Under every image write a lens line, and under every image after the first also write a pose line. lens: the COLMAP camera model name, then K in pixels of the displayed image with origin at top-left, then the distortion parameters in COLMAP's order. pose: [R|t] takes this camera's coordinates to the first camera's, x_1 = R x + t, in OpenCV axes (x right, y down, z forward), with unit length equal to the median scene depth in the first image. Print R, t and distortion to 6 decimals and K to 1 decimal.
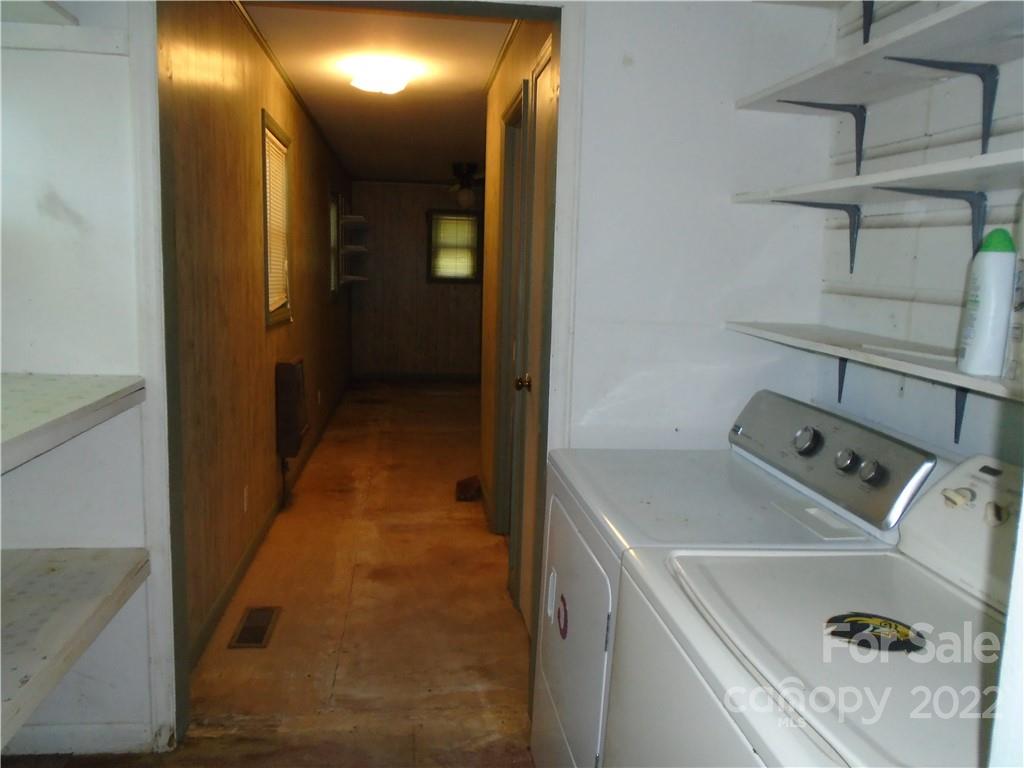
lens RADIAL K [[773.4, 0, 510.4], [0, 773.4, 379.3], [0, 0, 1]] dist [-0.031685, 0.014482]
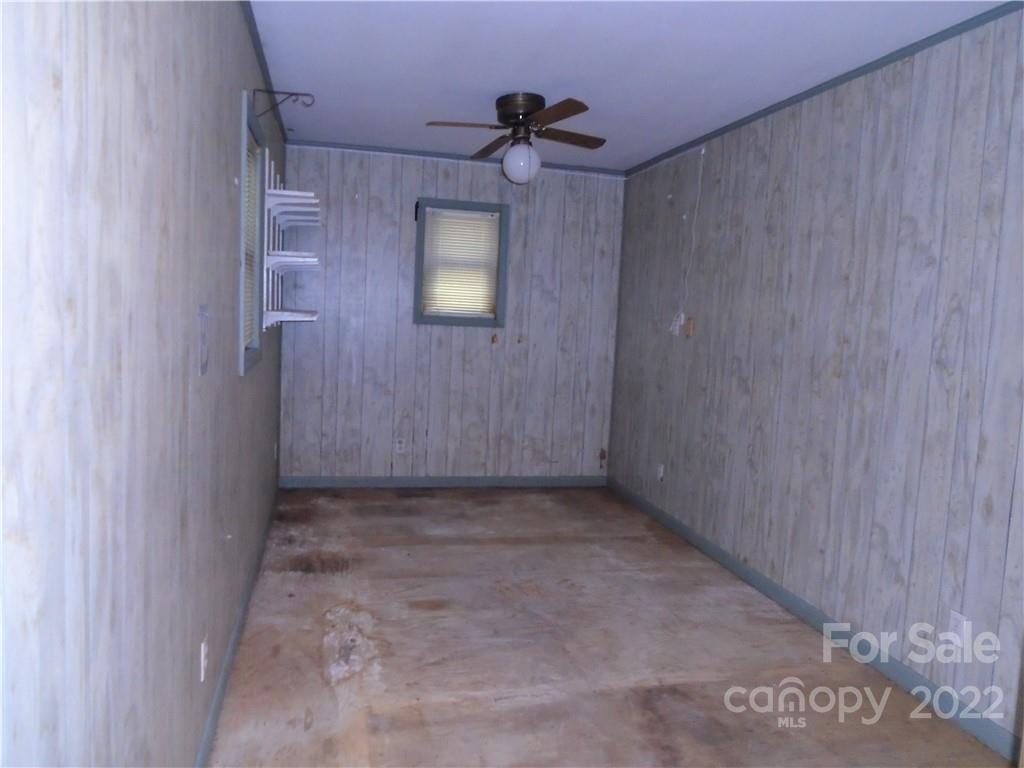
lens RADIAL K [[773.4, 0, 510.4], [0, 773.4, 379.3], [0, 0, 1]] dist [-0.031685, 0.014482]
pose [[0.994702, 0.003571, 0.102735, -0.096801], [0.000445, 0.999237, -0.039042, -0.061557], [-0.102796, 0.038881, 0.993942, 0.422593]]
